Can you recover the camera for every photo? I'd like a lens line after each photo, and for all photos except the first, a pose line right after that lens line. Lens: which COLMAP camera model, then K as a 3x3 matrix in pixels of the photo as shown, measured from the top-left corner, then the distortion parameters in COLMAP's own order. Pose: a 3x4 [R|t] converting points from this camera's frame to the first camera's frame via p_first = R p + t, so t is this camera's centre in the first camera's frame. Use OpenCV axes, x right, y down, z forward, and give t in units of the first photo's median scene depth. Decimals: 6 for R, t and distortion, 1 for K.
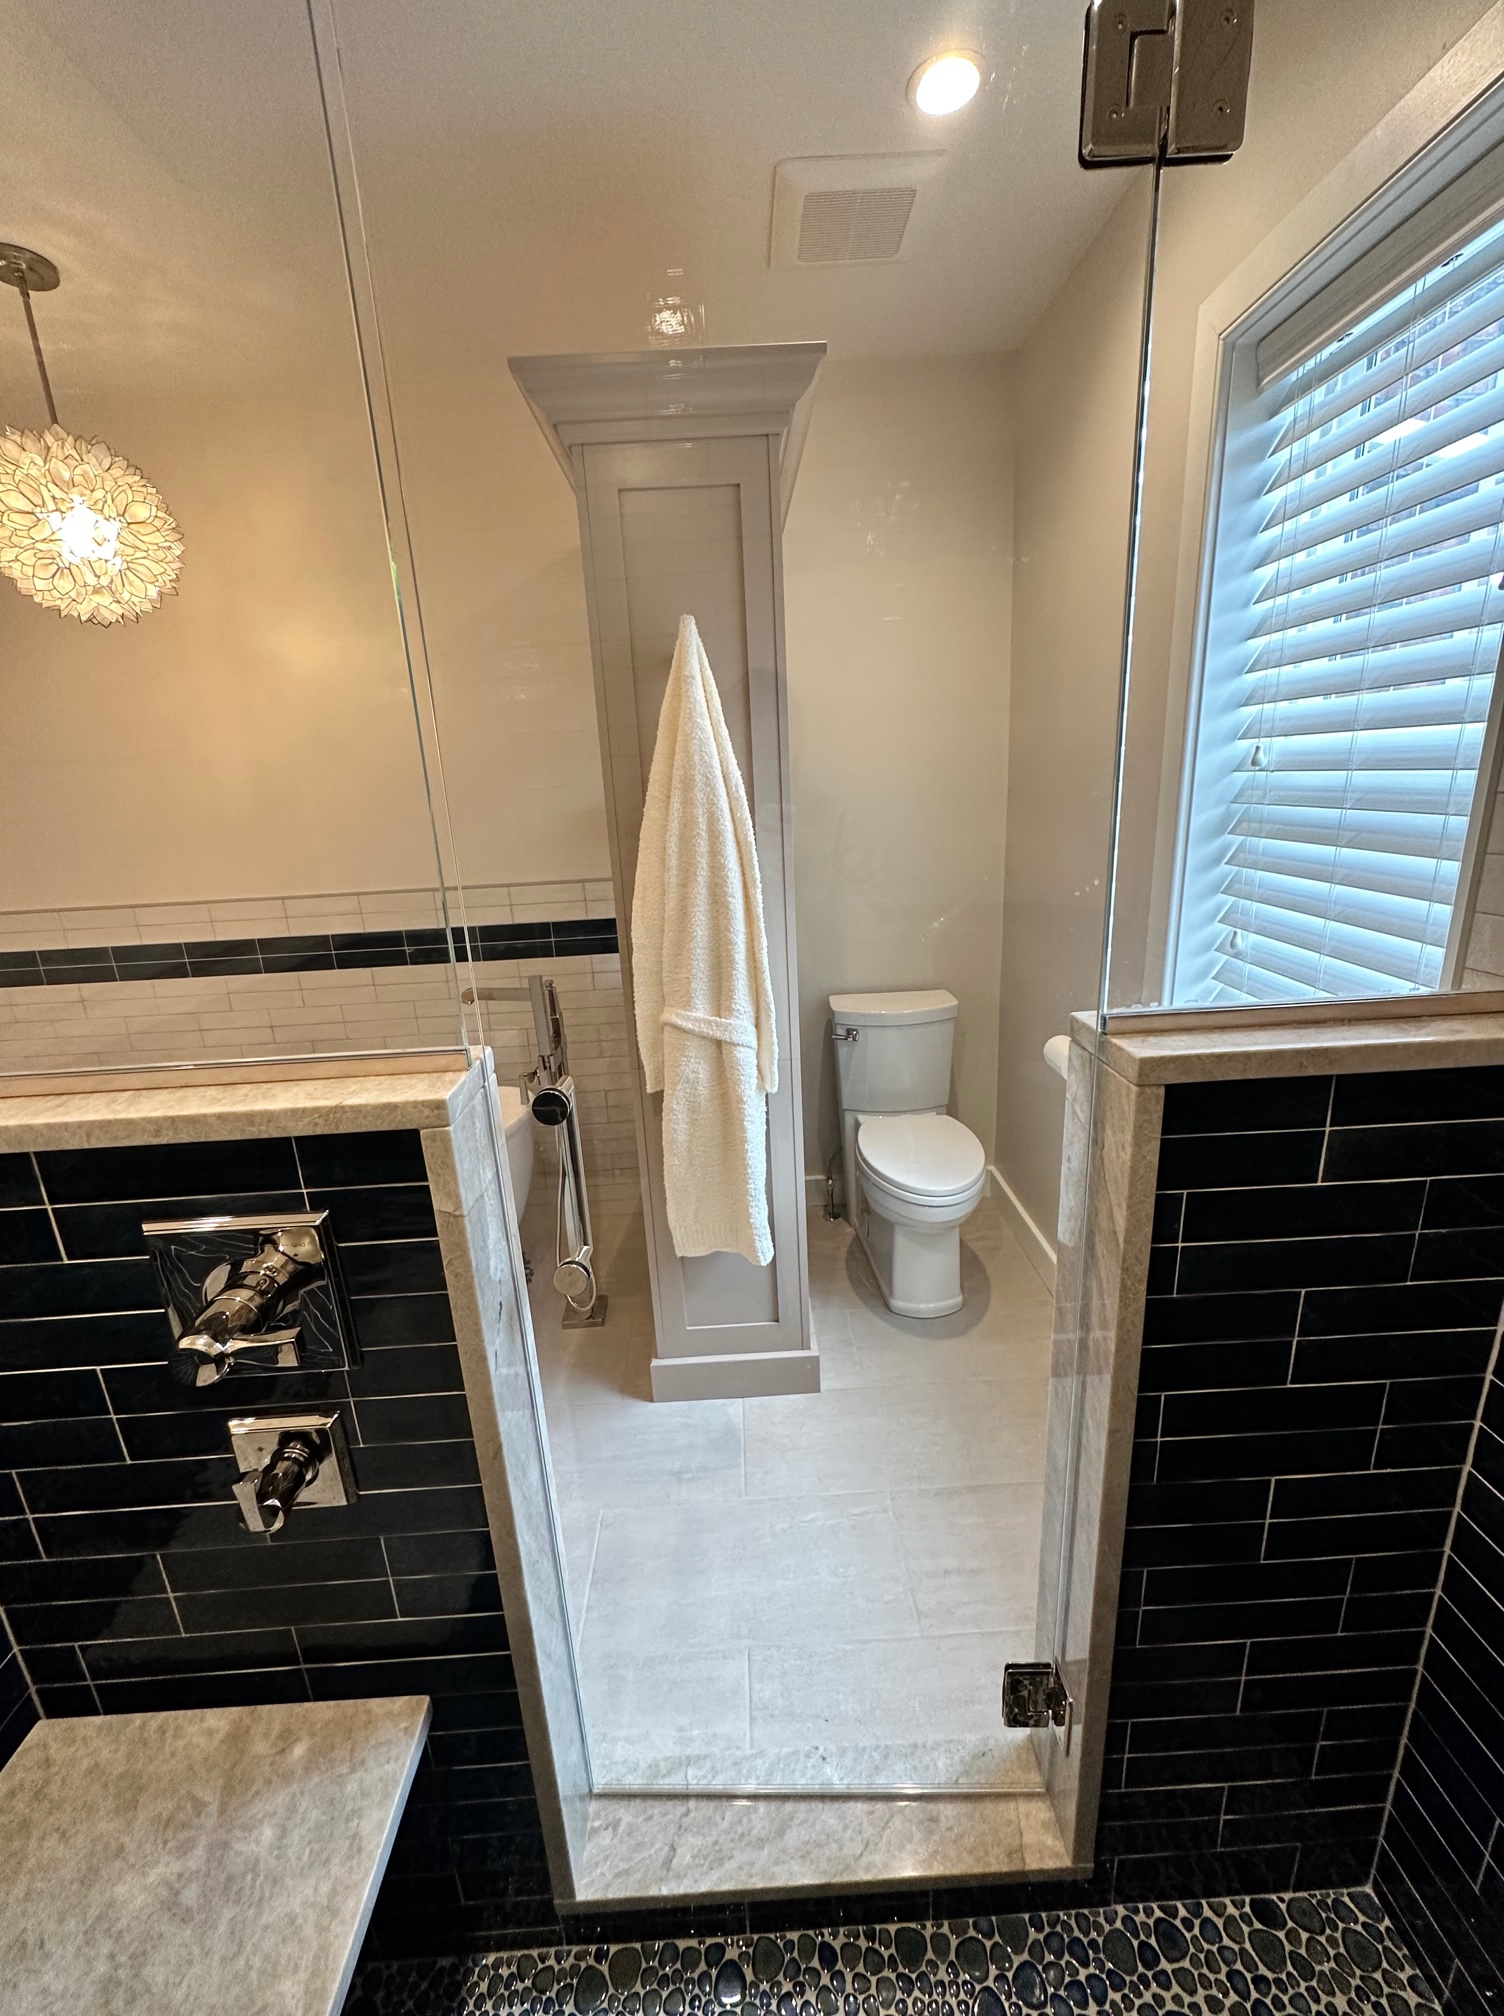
lens RADIAL K [[804.0, 0, 750.4], [0, 804.0, 1018.3], [0, 0, 1]] dist [-0.003607, 0.000938]
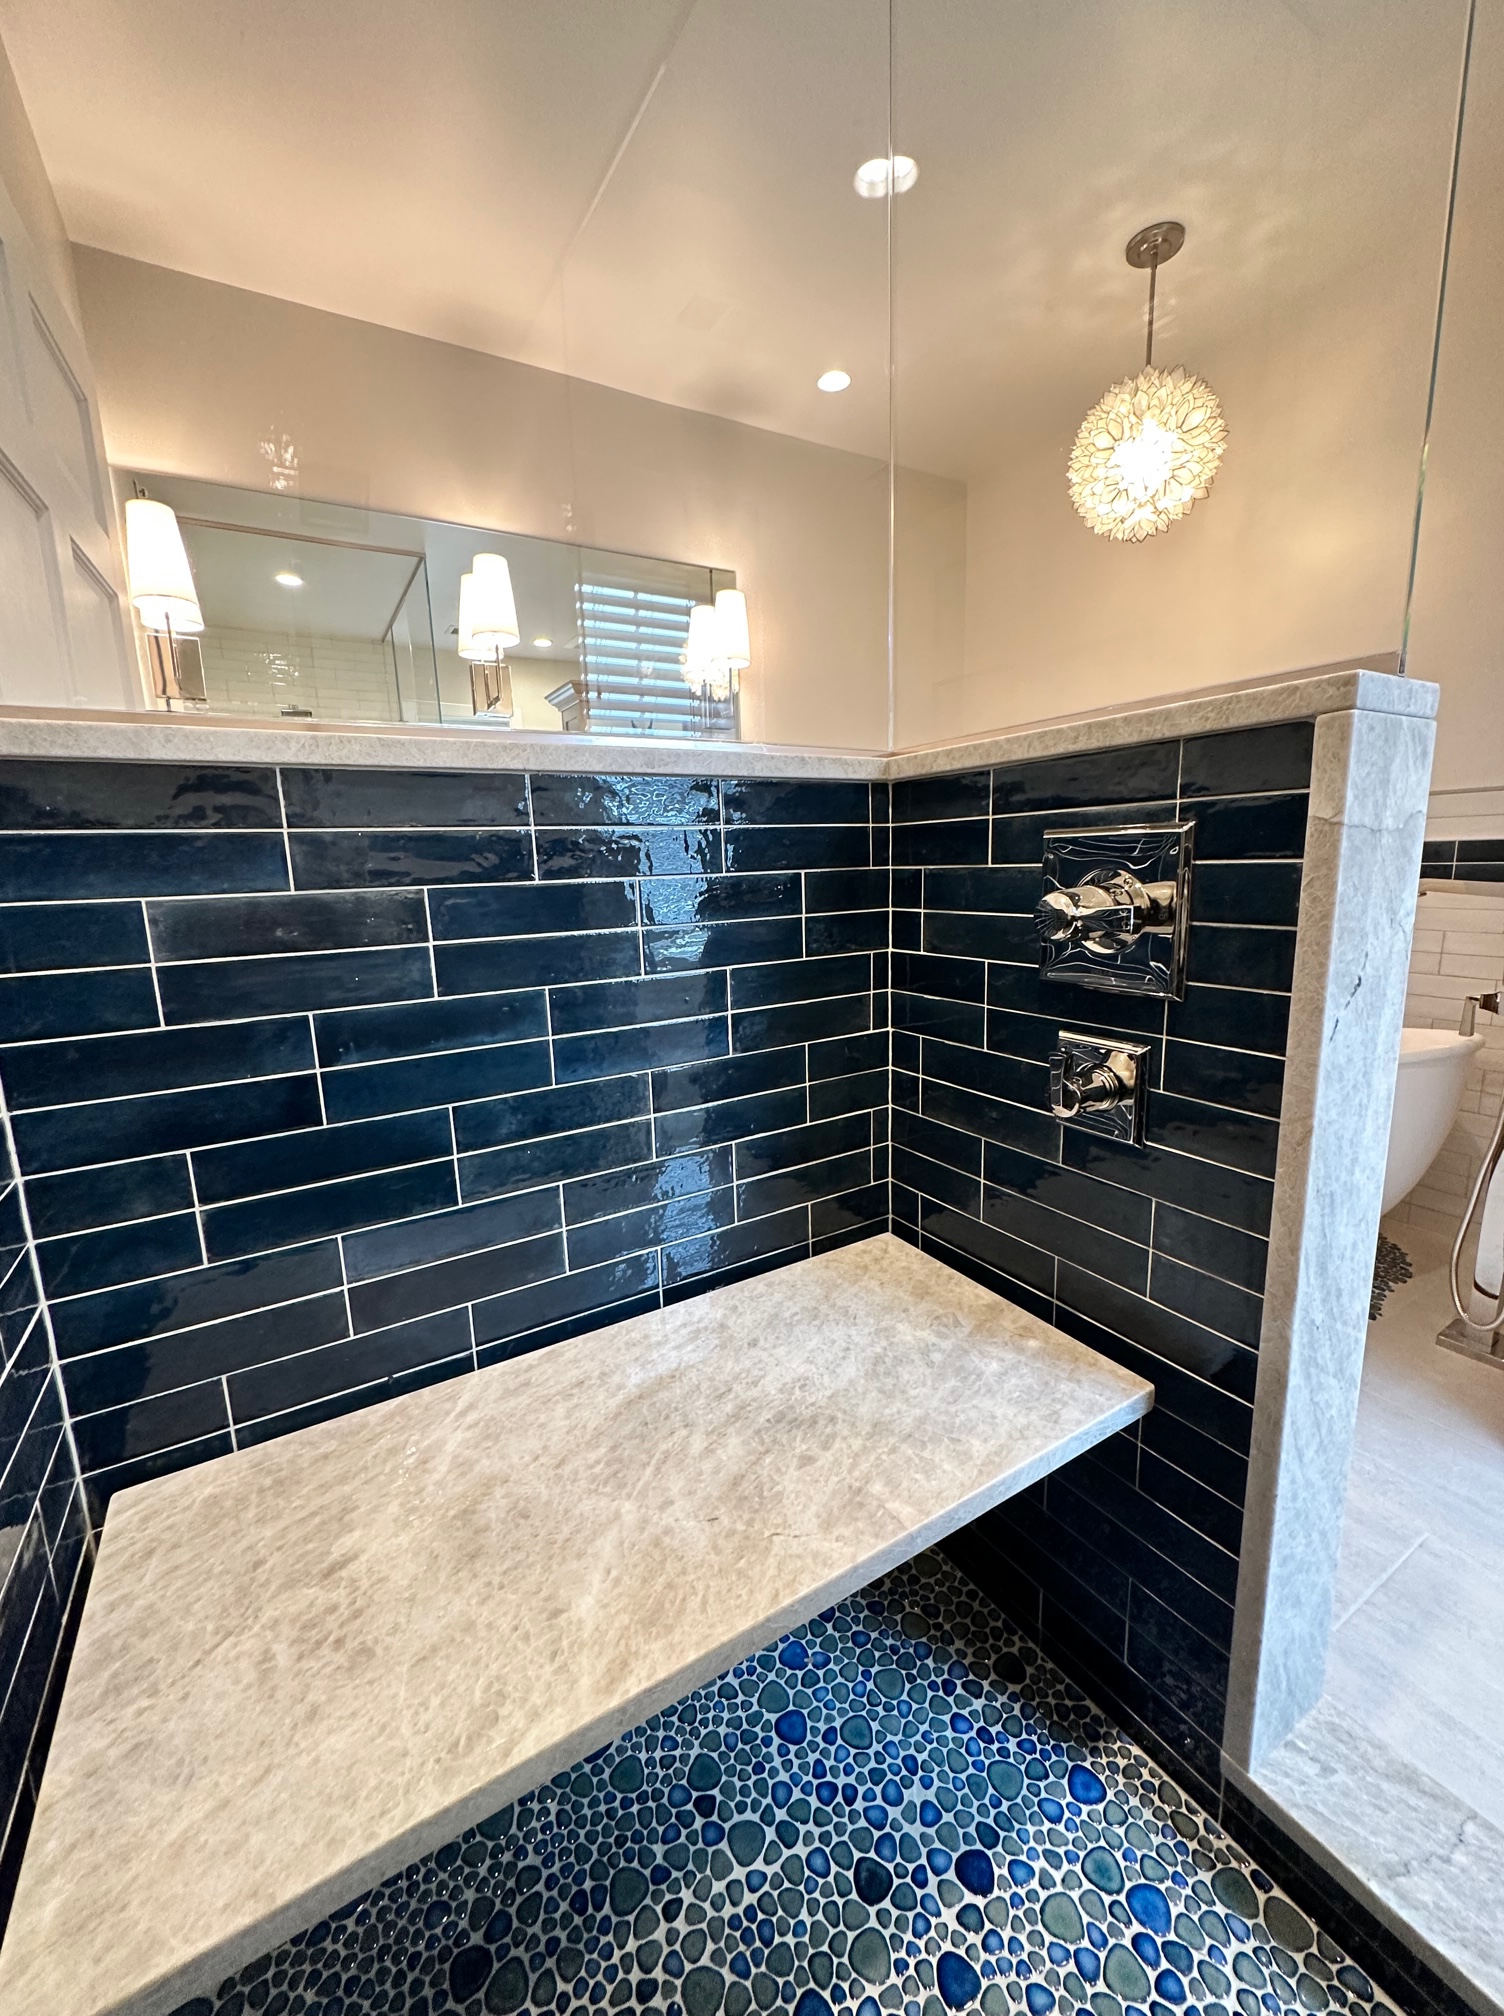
lens RADIAL K [[804.0, 0, 746.3], [0, 804.0, 1004.0], [0, 0, 1]] dist [-0.003607, 0.000938]
pose [[0.488147, 0.193273, -0.851092, 0.088780], [-0.224432, 0.970176, 0.091592, 0.412169], [0.843411, 0.146302, 0.516965, 0.022963]]
